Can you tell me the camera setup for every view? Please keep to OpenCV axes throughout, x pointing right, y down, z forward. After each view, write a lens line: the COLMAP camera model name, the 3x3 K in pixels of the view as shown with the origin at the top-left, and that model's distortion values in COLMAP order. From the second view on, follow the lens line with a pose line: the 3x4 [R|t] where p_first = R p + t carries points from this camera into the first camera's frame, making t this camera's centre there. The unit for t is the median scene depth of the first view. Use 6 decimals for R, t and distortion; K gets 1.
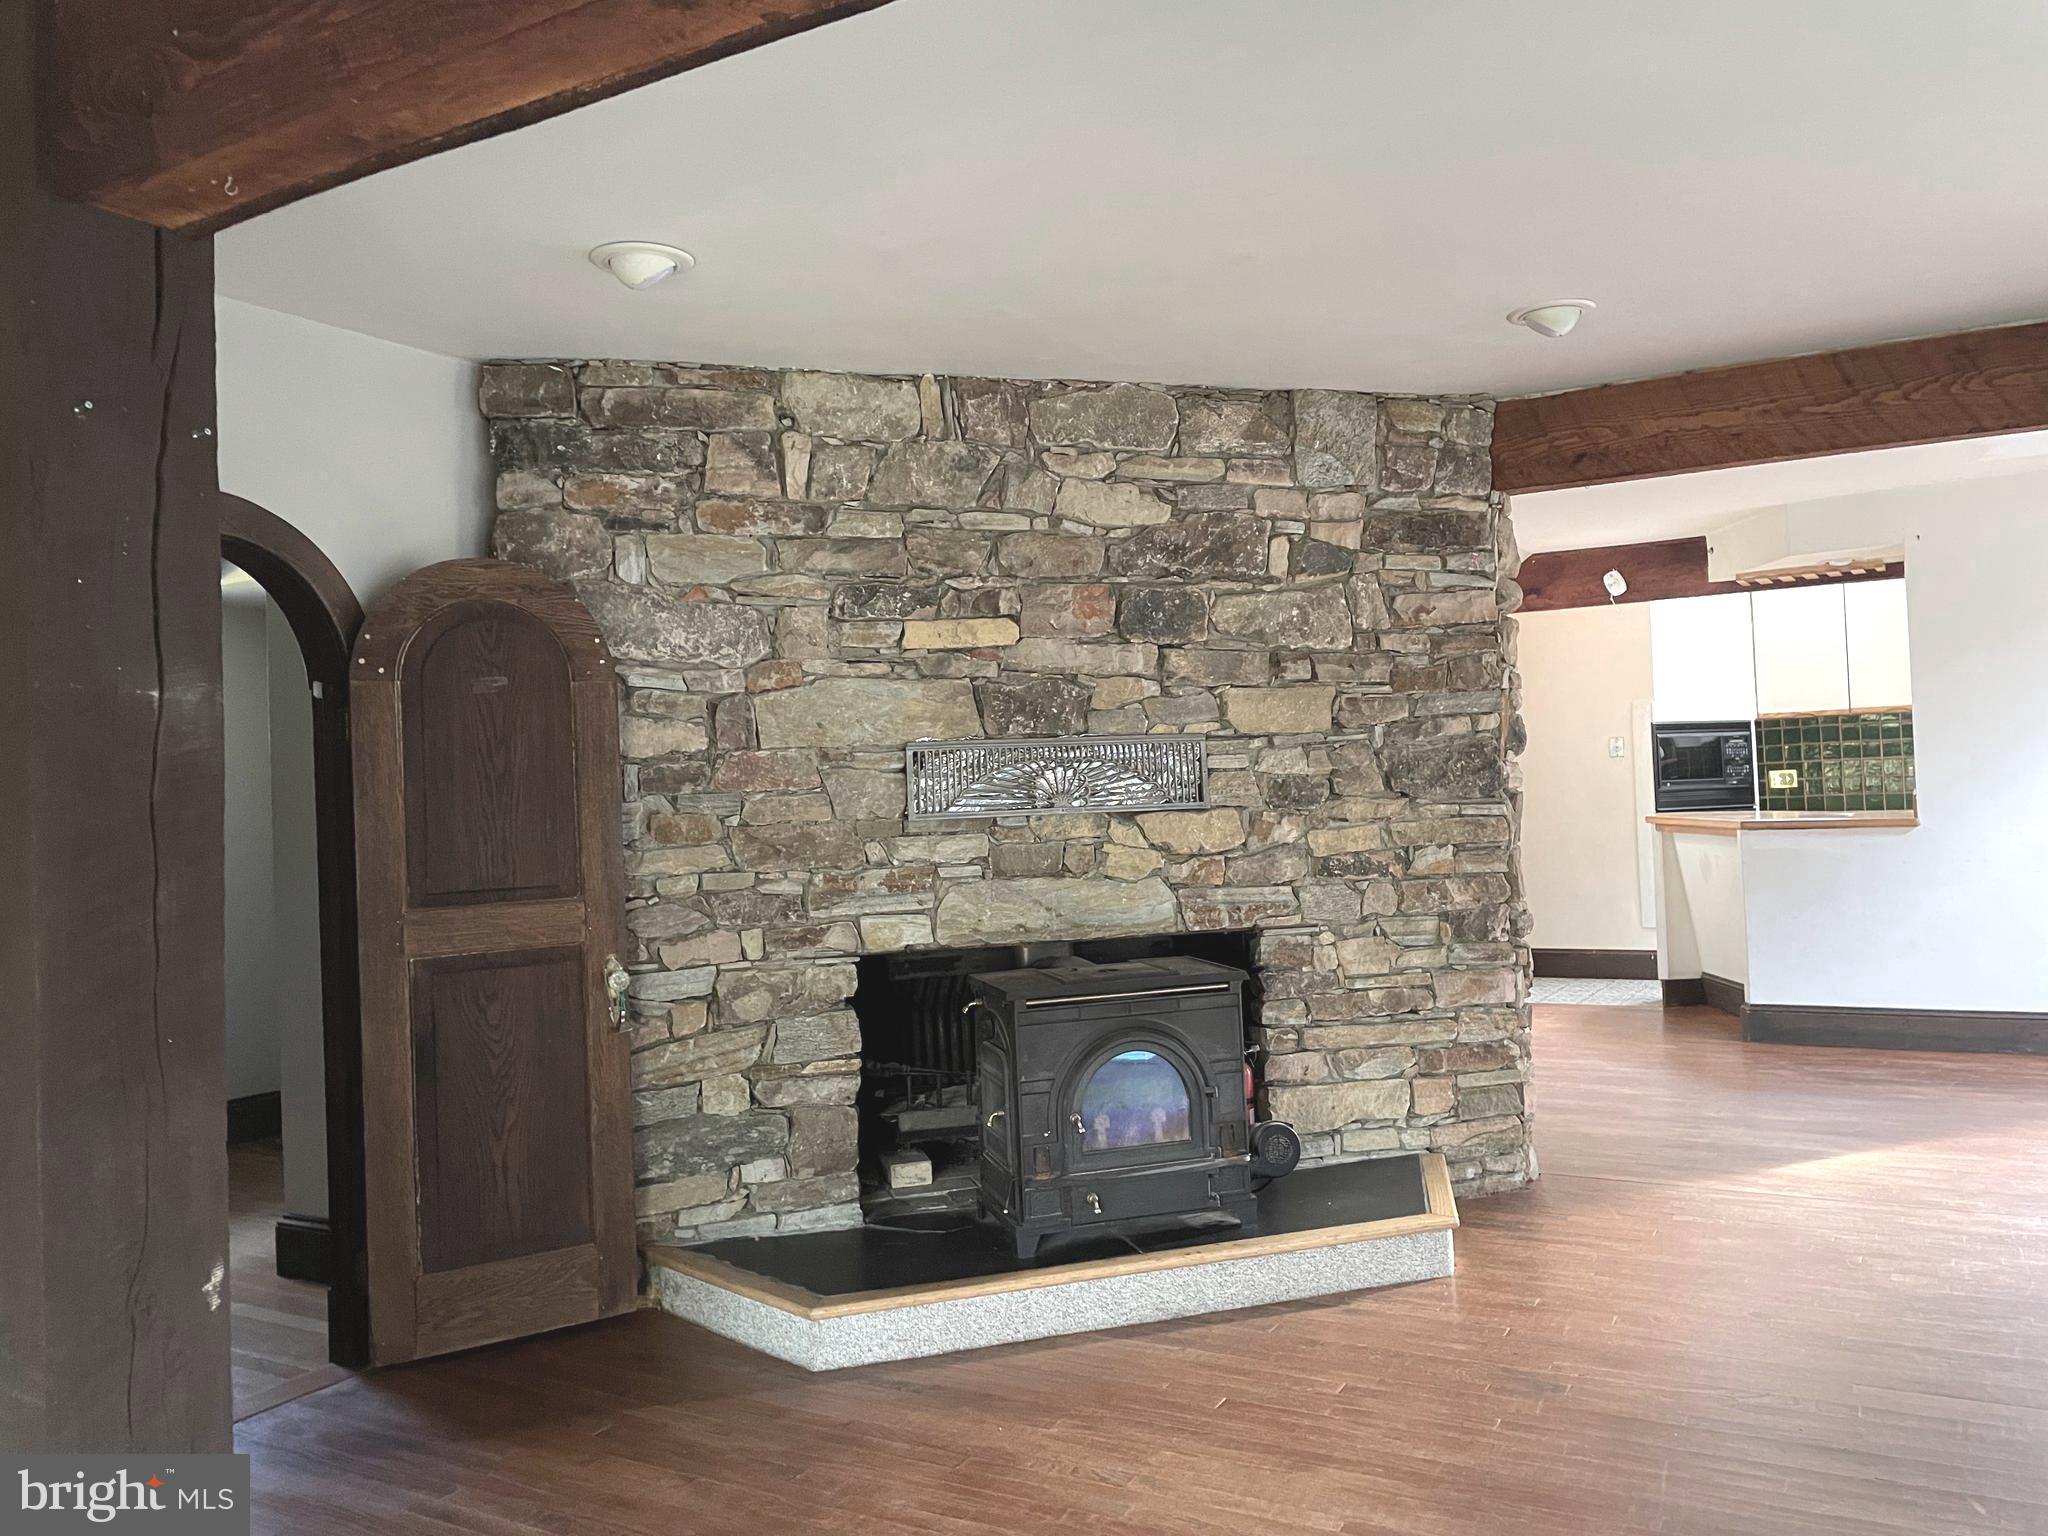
lens RADIAL K [[1549.5, 0, 1024.9], [0, 1549.5, 762.6], [0, 0, 1]] dist [0.107384, -0.112000]
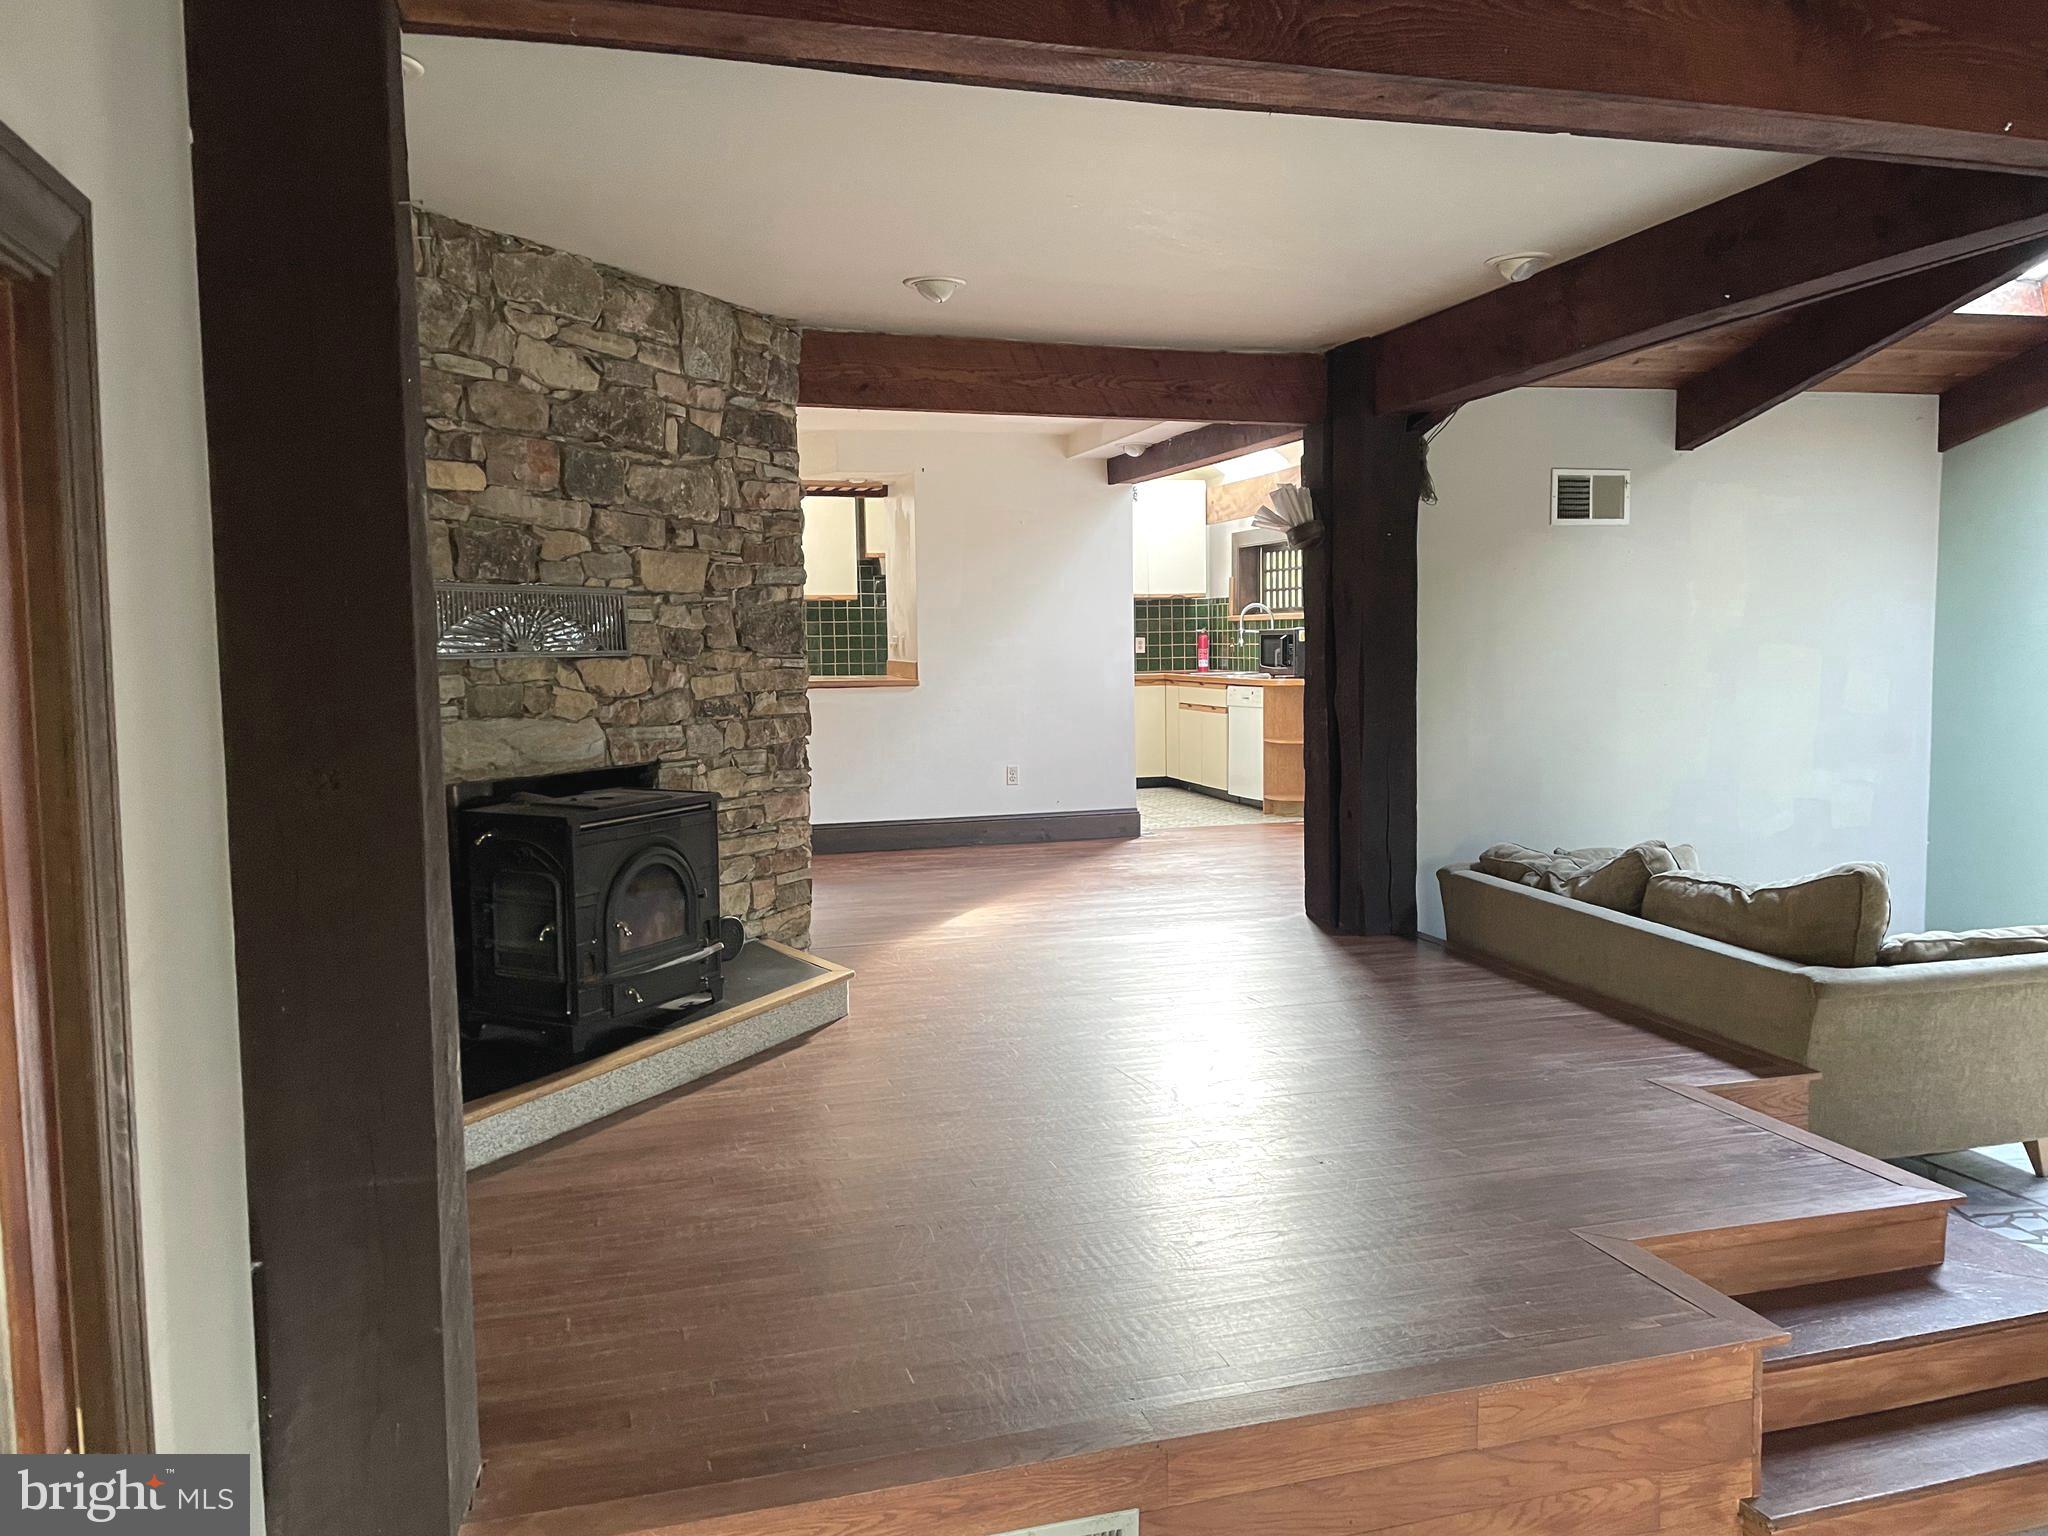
lens RADIAL K [[1549.5, 0, 1053.2], [0, 1549.5, 762.0], [0, 0, 1]] dist [0.107384, -0.112000]
pose [[0.687402, -0.028694, 0.725710, -0.489655], [-0.026832, 0.997534, 0.064857, 0.024317], [-0.725781, -0.064055, 0.684937, 0.000515]]
